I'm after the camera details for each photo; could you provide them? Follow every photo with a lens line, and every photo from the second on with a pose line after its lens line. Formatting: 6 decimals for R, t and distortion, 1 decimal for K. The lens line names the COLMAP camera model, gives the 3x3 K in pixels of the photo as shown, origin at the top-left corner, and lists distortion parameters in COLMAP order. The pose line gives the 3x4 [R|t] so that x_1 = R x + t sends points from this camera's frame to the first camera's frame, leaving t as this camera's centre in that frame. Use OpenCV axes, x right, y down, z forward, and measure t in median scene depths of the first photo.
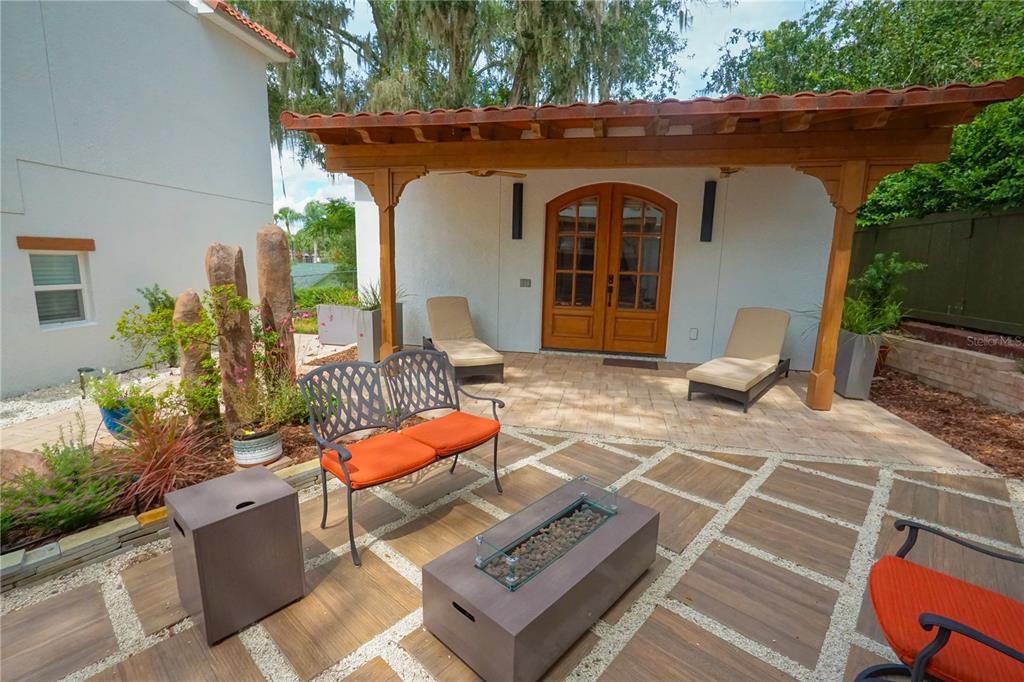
lens RADIAL K [[468.9, 0, 509.9], [0, 468.9, 343.2], [0, 0, 1]] dist [-0.024139, 0.011592]
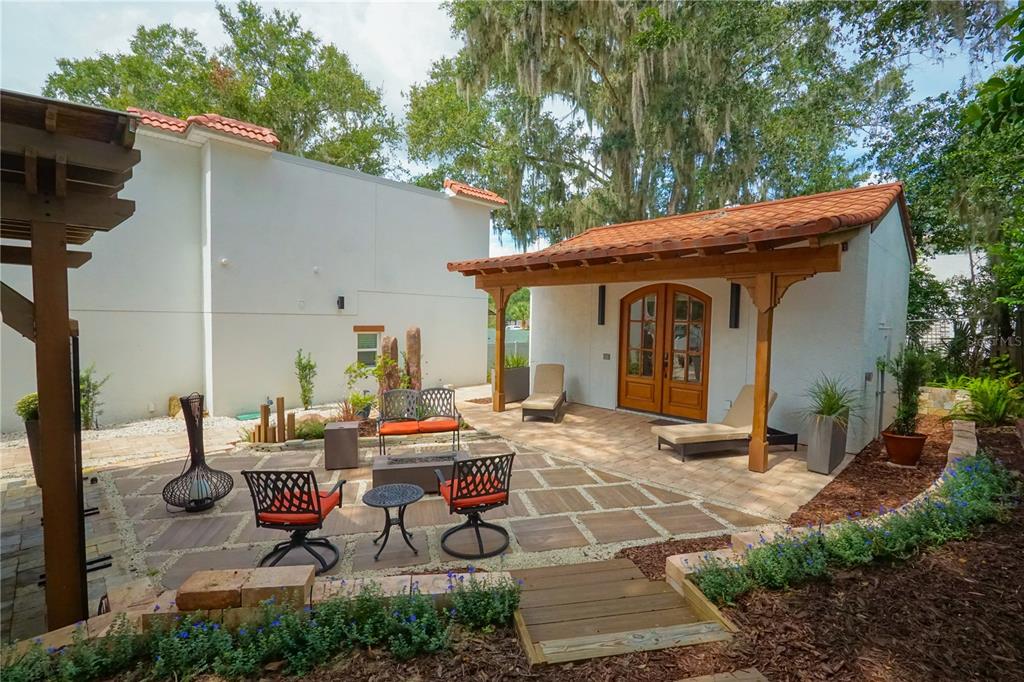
lens RADIAL K [[468.9, 0, 509.9], [0, 468.9, 343.2], [0, 0, 1]] dist [-0.024139, 0.011592]
pose [[0.827313, 0.021997, -0.561310, 0.586767], [-0.097750, 0.989625, -0.105292, 0.002880], [0.553171, 0.141978, 0.820880, -0.282139]]
